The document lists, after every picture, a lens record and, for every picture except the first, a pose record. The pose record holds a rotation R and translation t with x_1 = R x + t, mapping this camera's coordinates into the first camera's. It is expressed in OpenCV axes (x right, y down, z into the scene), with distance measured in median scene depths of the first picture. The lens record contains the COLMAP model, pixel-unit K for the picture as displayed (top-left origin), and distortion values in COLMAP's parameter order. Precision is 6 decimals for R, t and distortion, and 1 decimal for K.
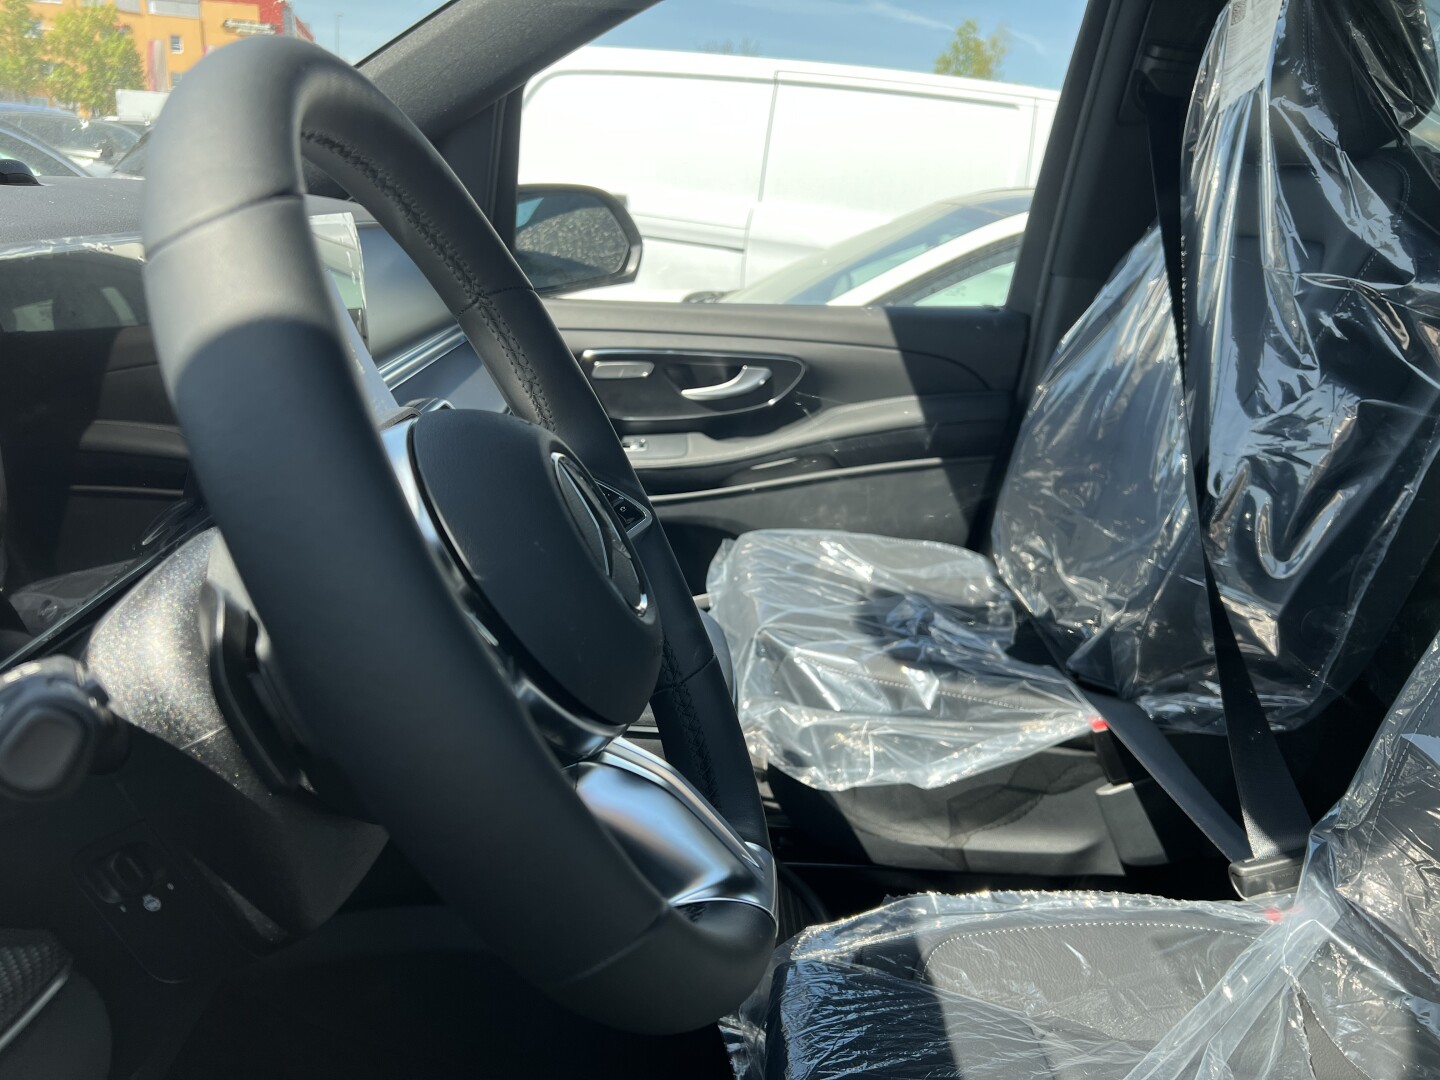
lens RADIAL K [[1091.1, 0, 724.0], [0, 1091.1, 546.7], [0, 0, 1]] dist [0.055109, -0.062111]
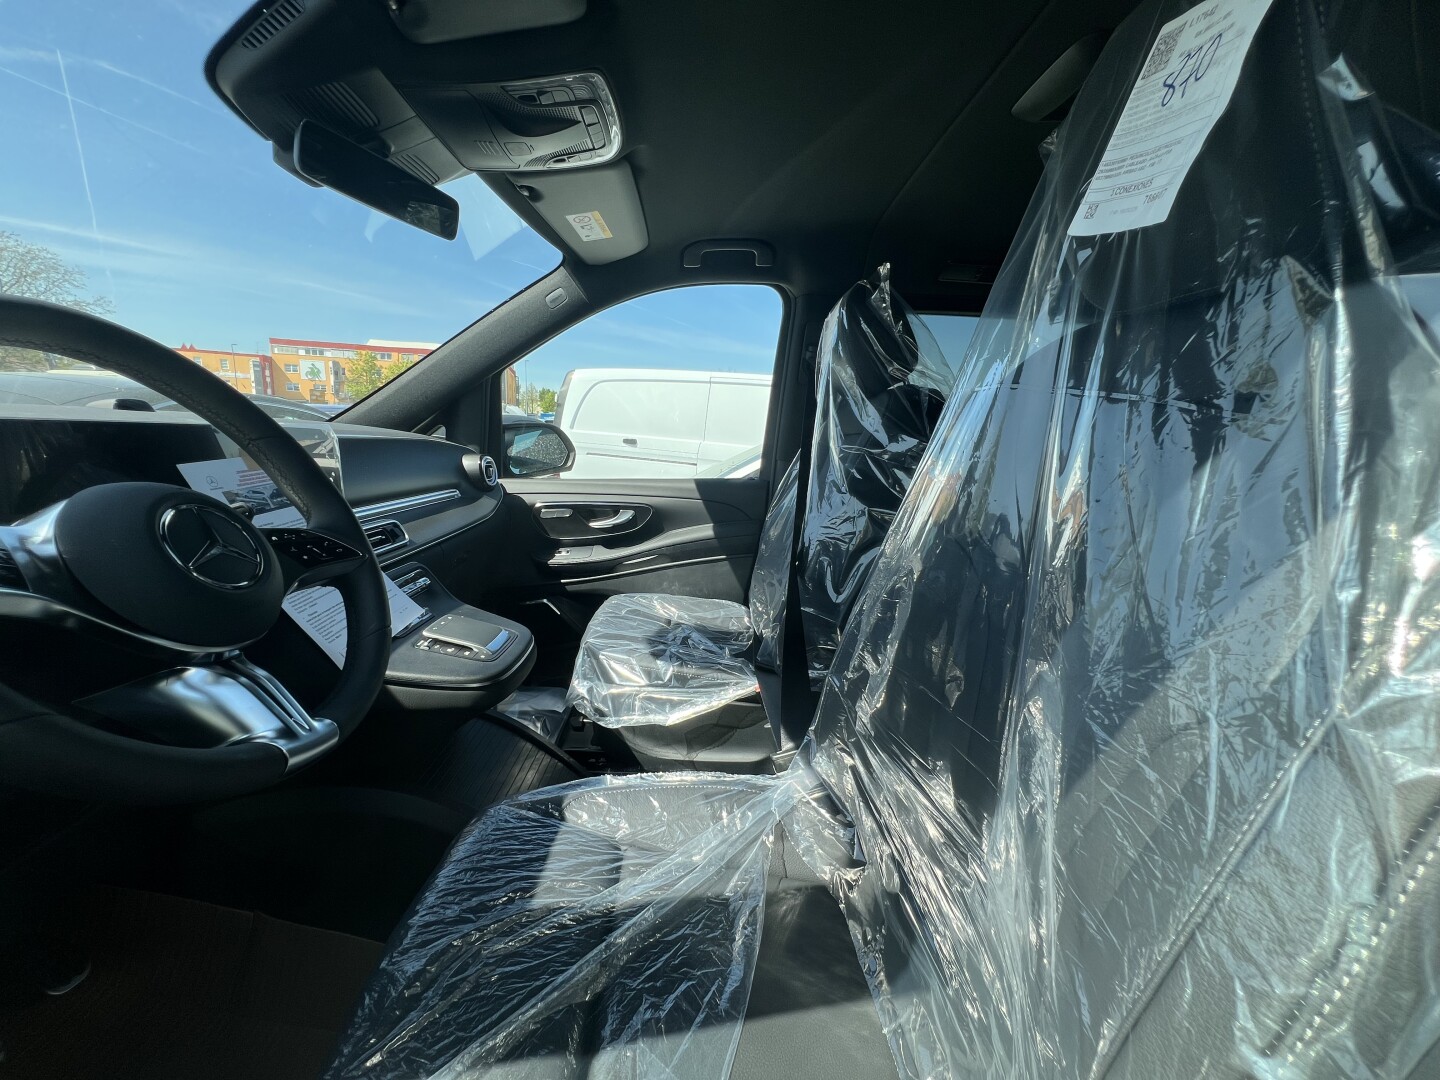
lens RADIAL K [[577.3, 0, 719.2], [0, 577.3, 544.7], [0, 0, 1]] dist [-0.000361, -0.000019]
pose [[0.999665, -0.024111, -0.009457, 0.215865], [0.022596, 0.990392, -0.136430, 0.040565], [0.012656, 0.136171, 0.990605, 0.006123]]
